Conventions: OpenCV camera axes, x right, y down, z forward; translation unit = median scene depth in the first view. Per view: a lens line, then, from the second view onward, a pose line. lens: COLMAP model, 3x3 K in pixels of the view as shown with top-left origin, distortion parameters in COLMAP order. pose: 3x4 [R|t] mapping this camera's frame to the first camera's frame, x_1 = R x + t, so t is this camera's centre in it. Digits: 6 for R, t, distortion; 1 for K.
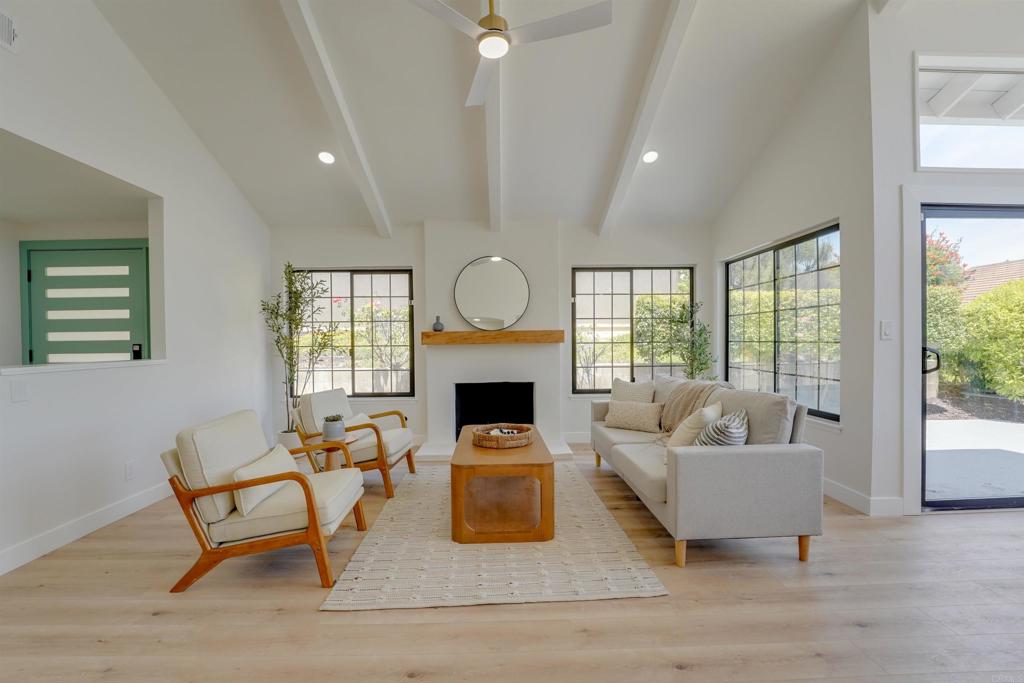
lens RADIAL K [[434.3, 0, 512.0], [0, 434.3, 341.5], [0, 0, 1]] dist [-0.025701, 0.000171]
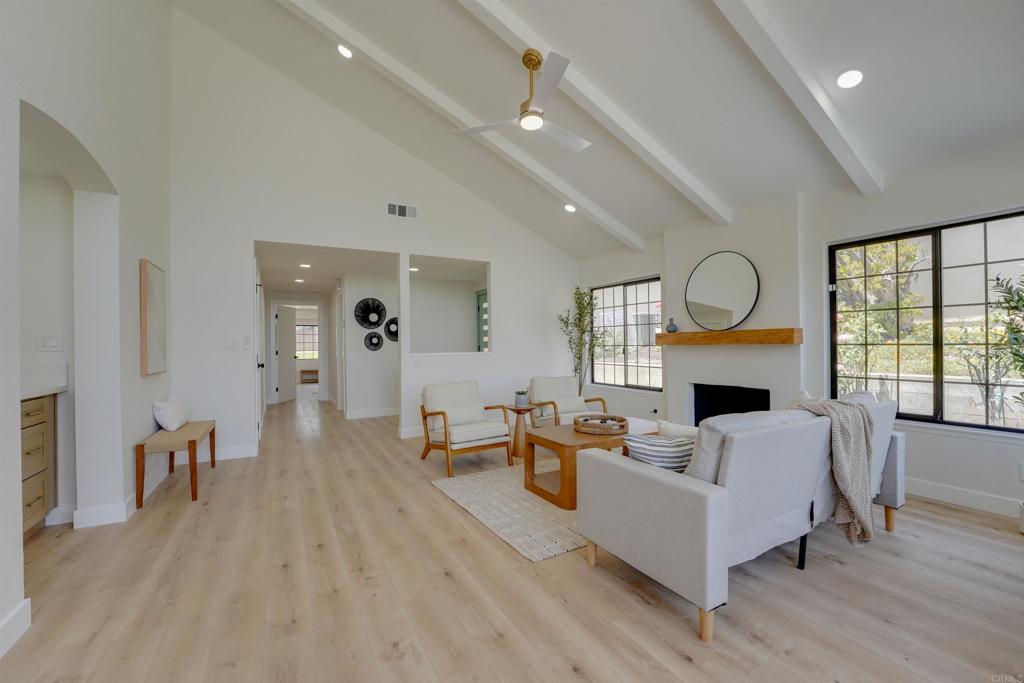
lens RADIAL K [[417.8, 0, 510.9], [0, 417.8, 343.8], [0, 0, 1]] dist [-0.029952, 0.003802]
pose [[0.466793, 0.006993, -0.884339, 0.549312], [0.002148, 0.999957, 0.009041, -0.005861], [0.884364, -0.006120, 0.466758, 0.175023]]
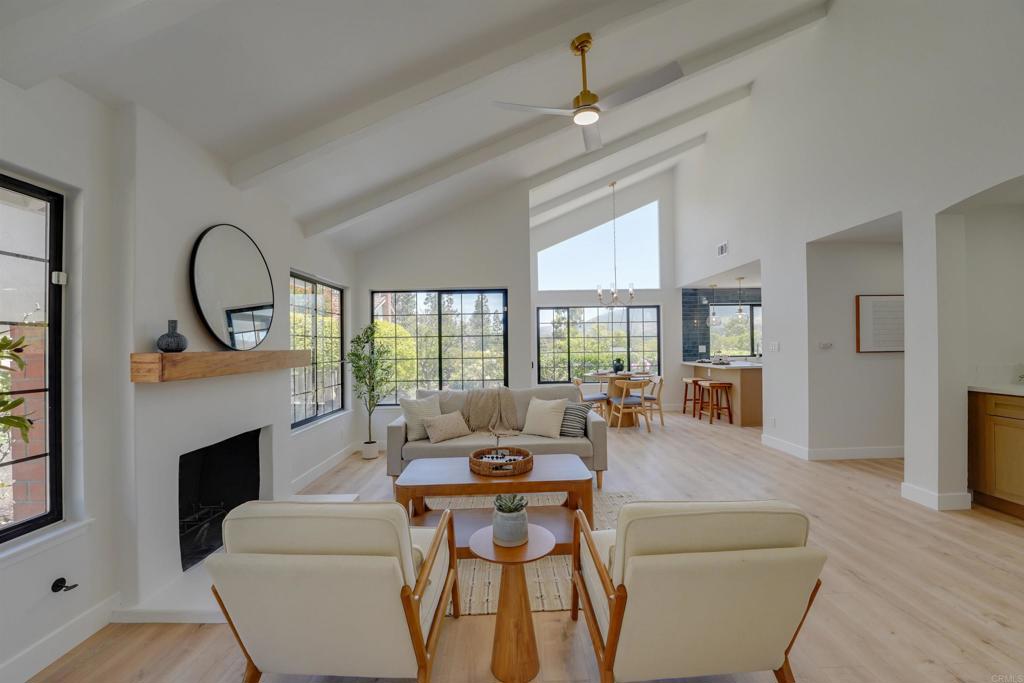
lens RADIAL K [[417.8, 0, 510.9], [0, 417.8, 343.8], [0, 0, 1]] dist [-0.029952, 0.003802]
pose [[0.016238, 0.015832, 0.999743, -0.617701], [0.017865, 0.999710, -0.016122, -0.018480], [-0.999709, 0.018122, 0.015951, 0.621233]]
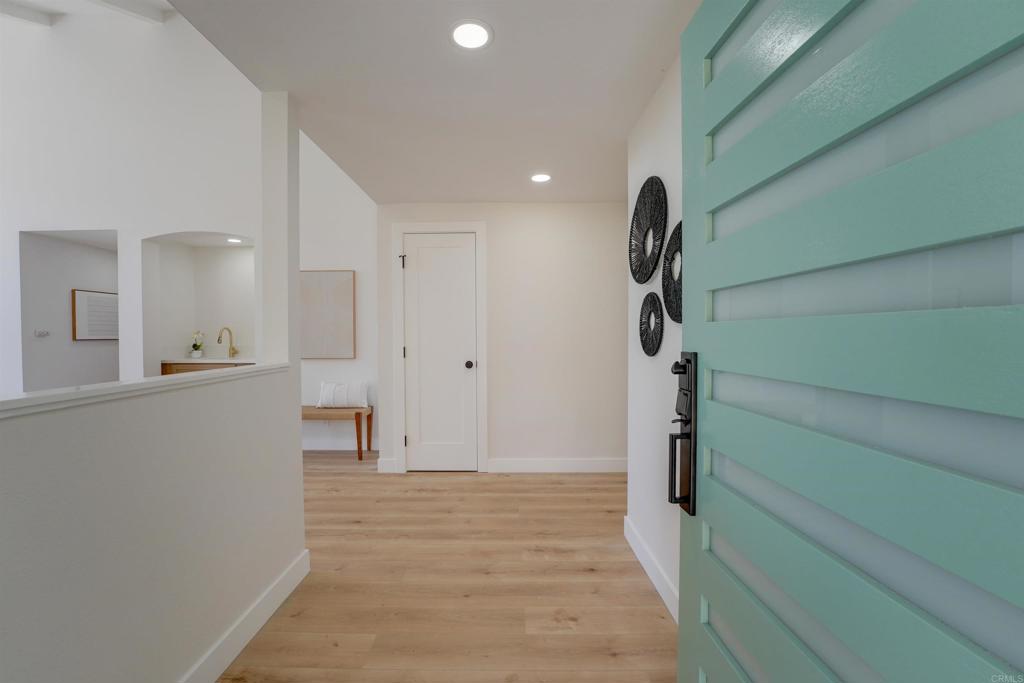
lens RADIAL K [[423.7, 0, 510.5], [0, 423.7, 343.8], [0, 0, 1]] dist [-0.025602, 0.001132]
pose [[-0.999352, 0.018156, 0.031067, -0.821825], [0.019002, 0.999450, 0.027174, 0.002201], [-0.030557, 0.027746, -0.999148, 0.865886]]
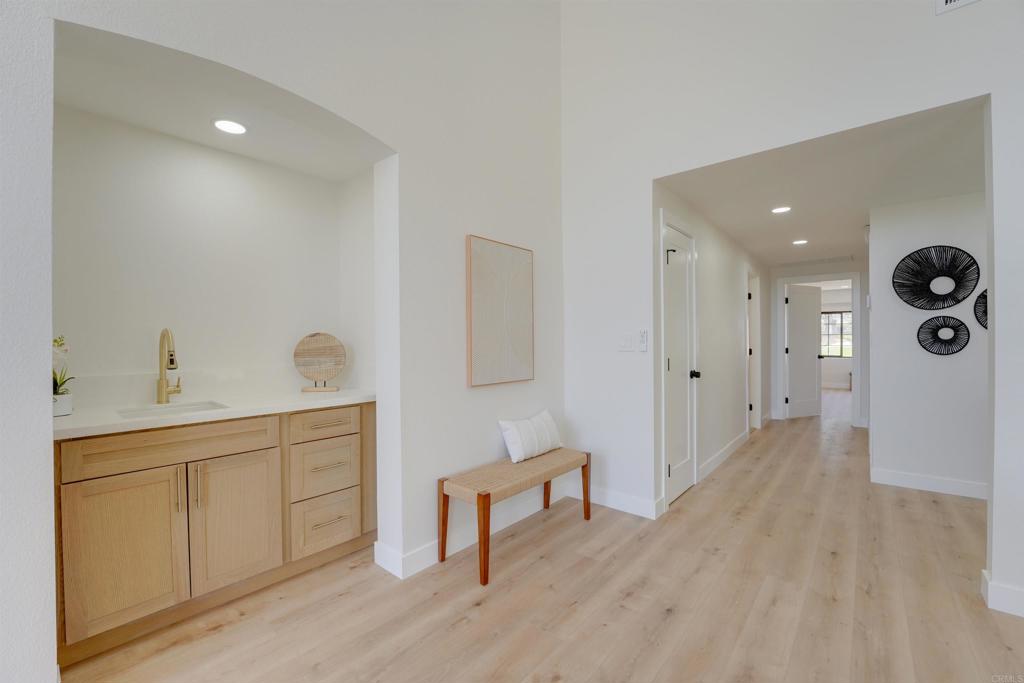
lens RADIAL K [[417.8, 0, 510.9], [0, 417.8, 343.8], [0, 0, 1]] dist [-0.029952, 0.003802]
pose [[-0.669214, 0.023974, -0.742683, 0.028476], [0.015553, 0.999712, 0.018257, -0.012100], [0.742907, 0.000667, -0.669394, 0.347161]]
